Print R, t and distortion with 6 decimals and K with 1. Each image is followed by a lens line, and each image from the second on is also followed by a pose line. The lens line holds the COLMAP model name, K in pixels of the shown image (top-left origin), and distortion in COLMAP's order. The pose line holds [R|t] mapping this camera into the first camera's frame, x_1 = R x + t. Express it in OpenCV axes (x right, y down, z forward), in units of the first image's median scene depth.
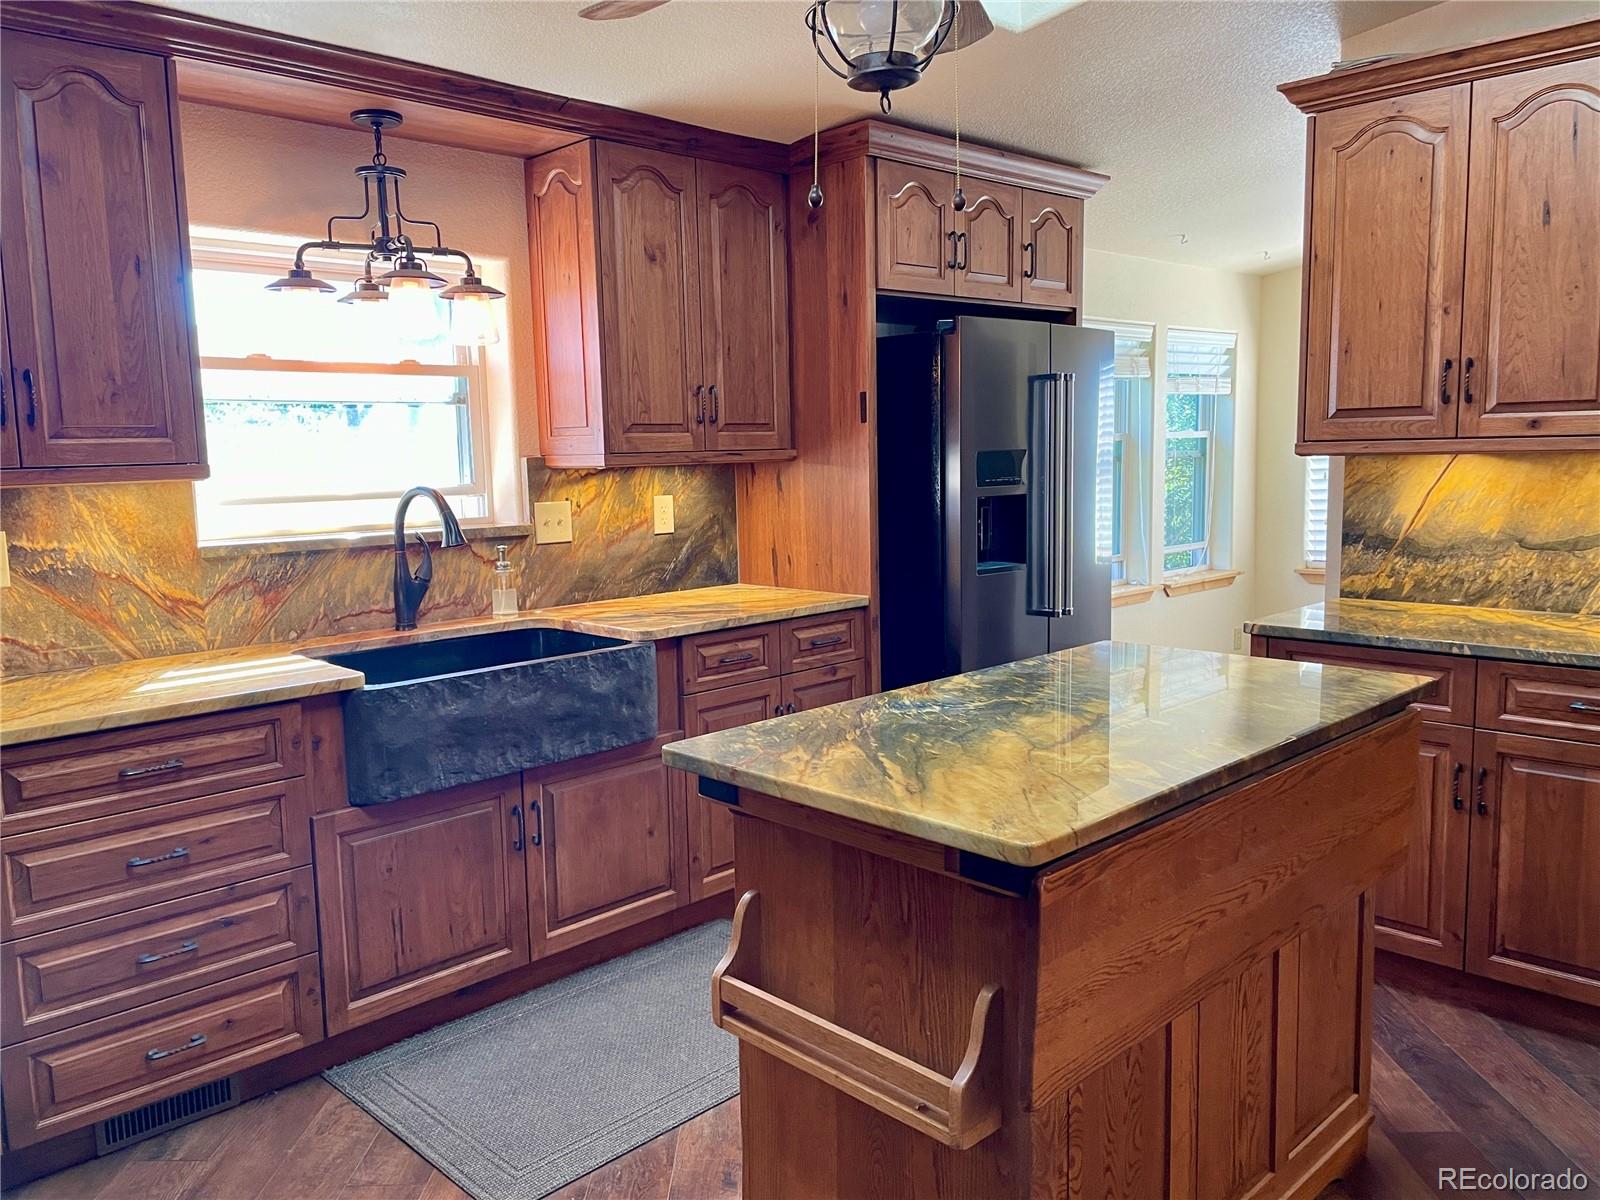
lens RADIAL K [[1202.5, 0, 800.0], [0, 1202.5, 600.0], [0, 0, 1]] dist [0.003721, 0.001391]
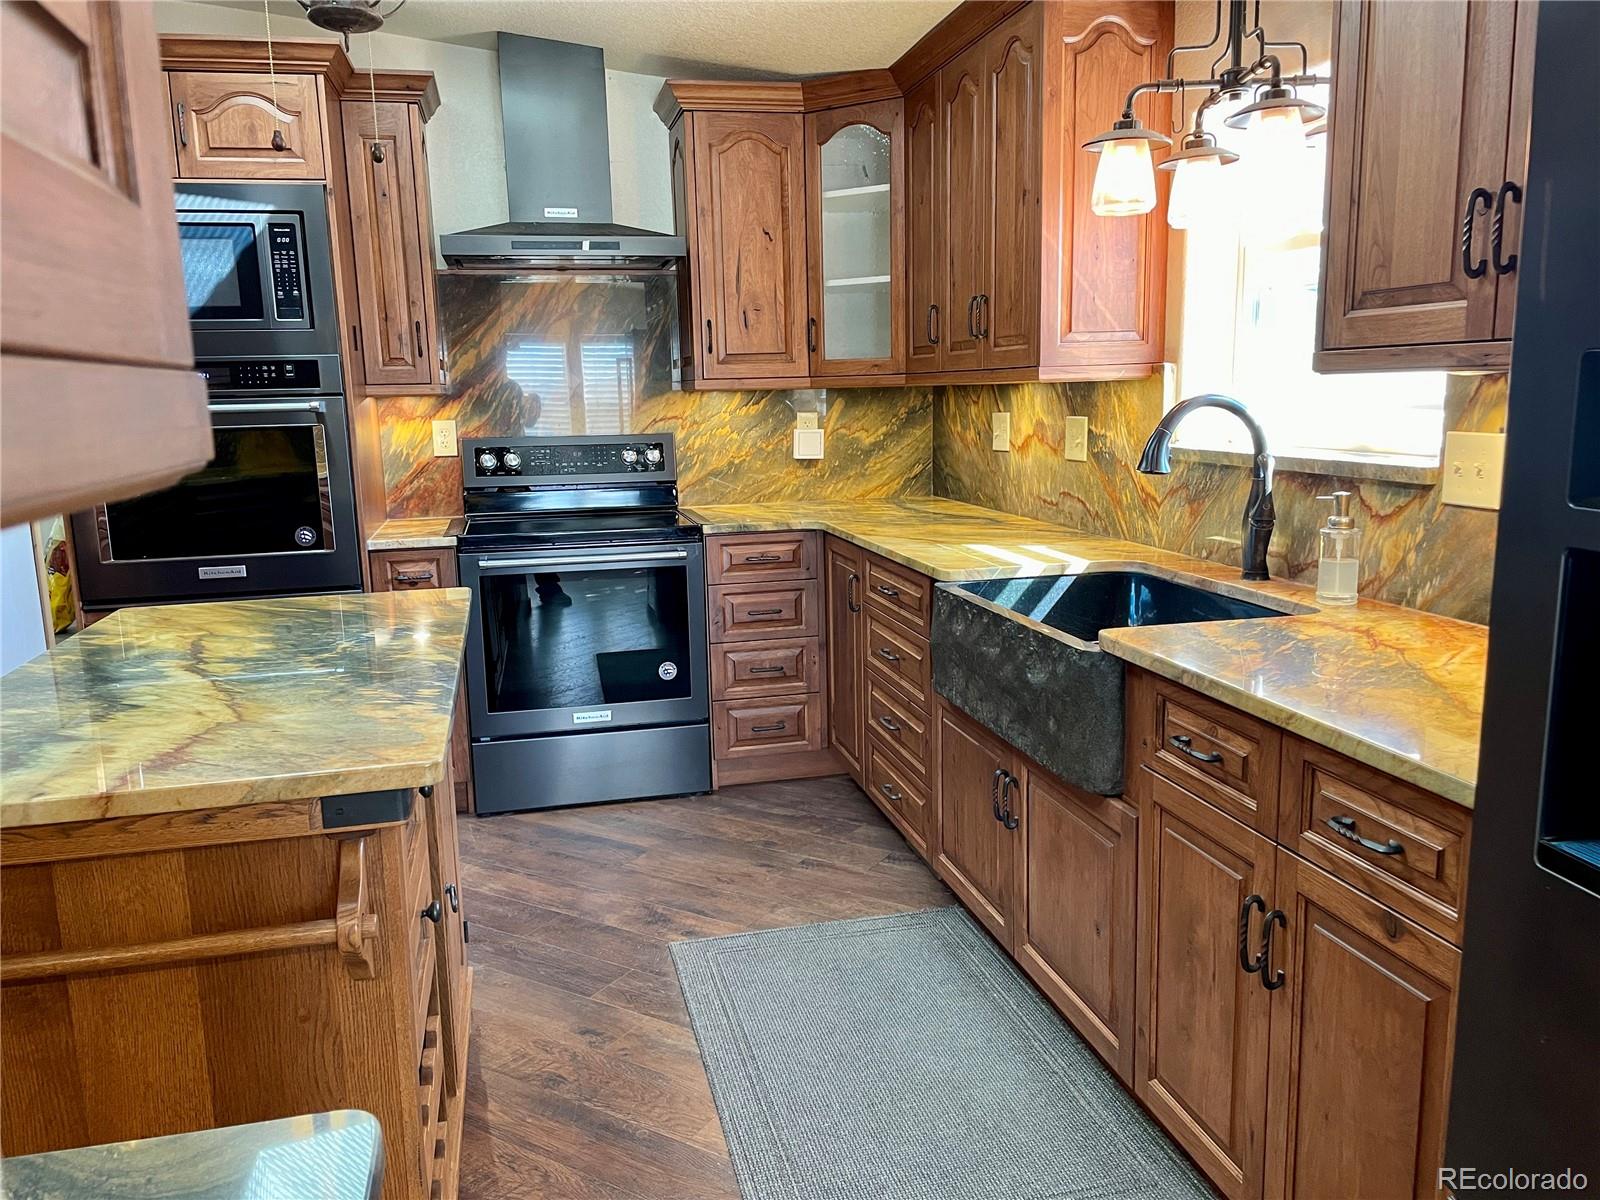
lens RADIAL K [[1202.5, 0, 800.0], [0, 1202.5, 600.0], [0, 0, 1]] dist [0.003721, 0.001391]
pose [[-0.526230, 0.184089, -0.830176, 0.498022], [-0.067016, 0.964270, 0.256303, -0.148158], [0.847697, 0.190509, -0.495092, 1.180113]]
